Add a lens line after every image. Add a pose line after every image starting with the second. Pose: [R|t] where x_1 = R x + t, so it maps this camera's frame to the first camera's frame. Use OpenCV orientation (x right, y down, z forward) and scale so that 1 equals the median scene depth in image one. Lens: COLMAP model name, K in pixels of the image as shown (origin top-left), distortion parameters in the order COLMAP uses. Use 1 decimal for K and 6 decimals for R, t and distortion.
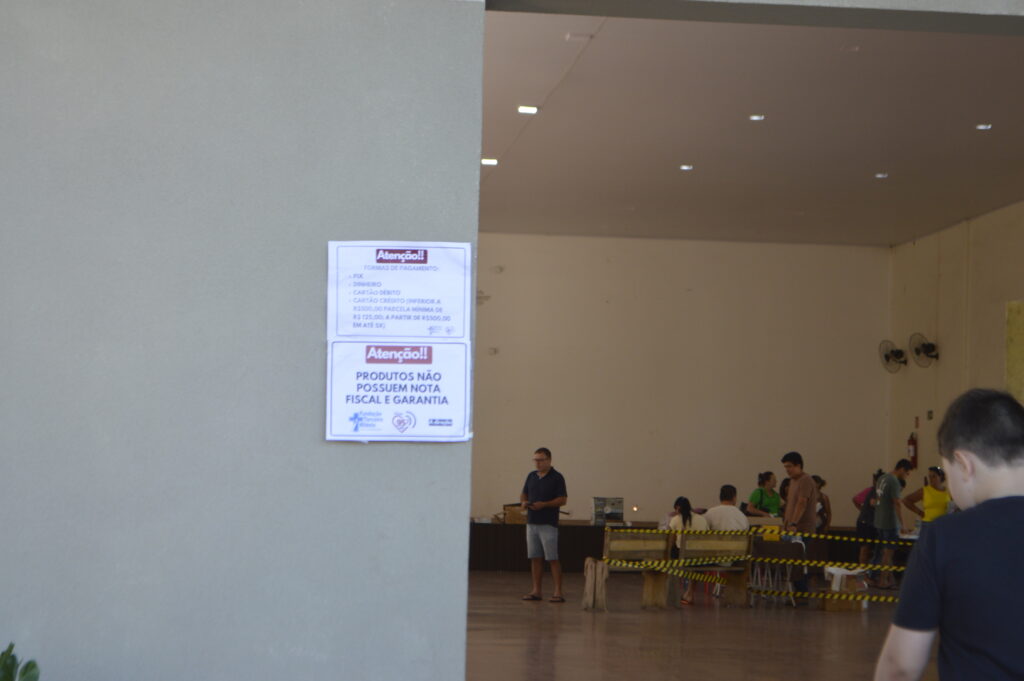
lens RADIAL K [[2294.9, 0, 509.3], [0, 2294.9, 338.7], [0, 0, 1]] dist [0.003753, 0.000000]
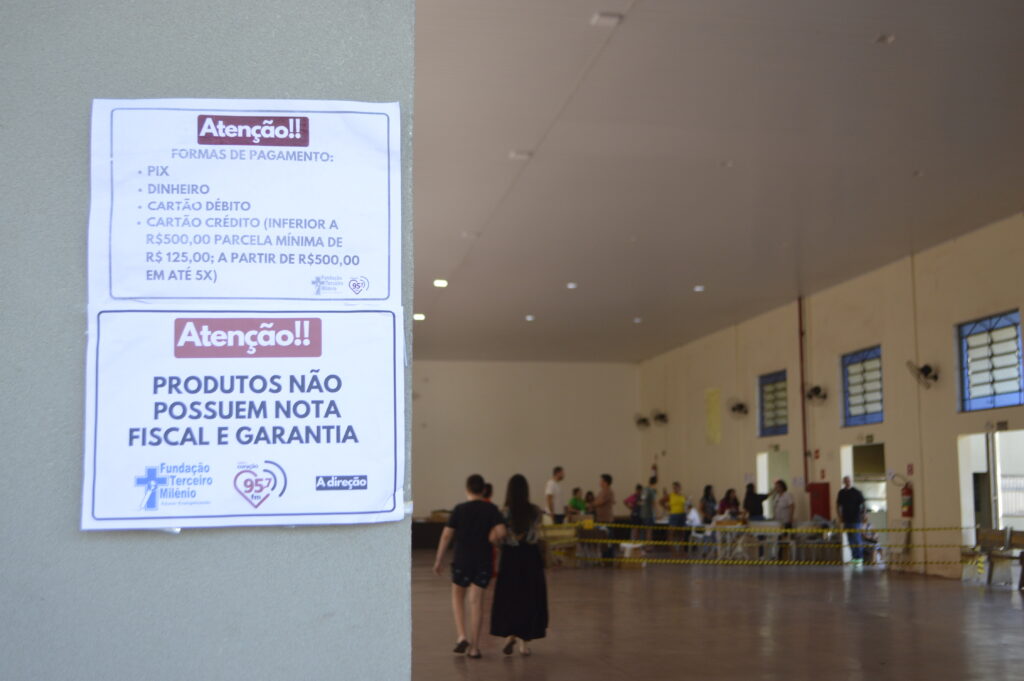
lens RADIAL K [[1161.3, 0, 519.1], [0, 1161.3, 345.4], [0, 0, 1]] dist [-0.043155, 0.000000]
pose [[0.996695, -0.022971, 0.077923, -0.012037], [0.027919, 0.997622, -0.063015, 0.024710], [-0.076290, 0.064982, 0.994966, 0.764144]]
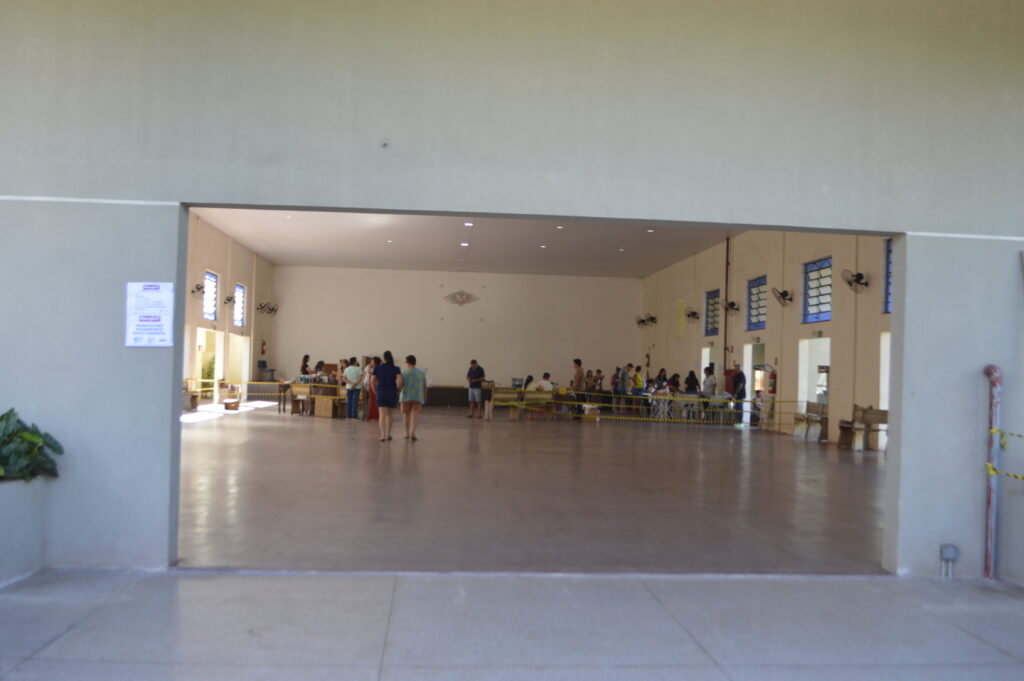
lens RADIAL K [[945.5, 0, 513.4], [0, 945.5, 342.1], [0, 0, 1]] dist [-0.065574, 0.000000]
pose [[0.999776, 0.000551, -0.021166, 0.474755], [0.000050, 0.999598, 0.028365, 0.002493], [0.021173, -0.028360, 0.999374, -0.266700]]
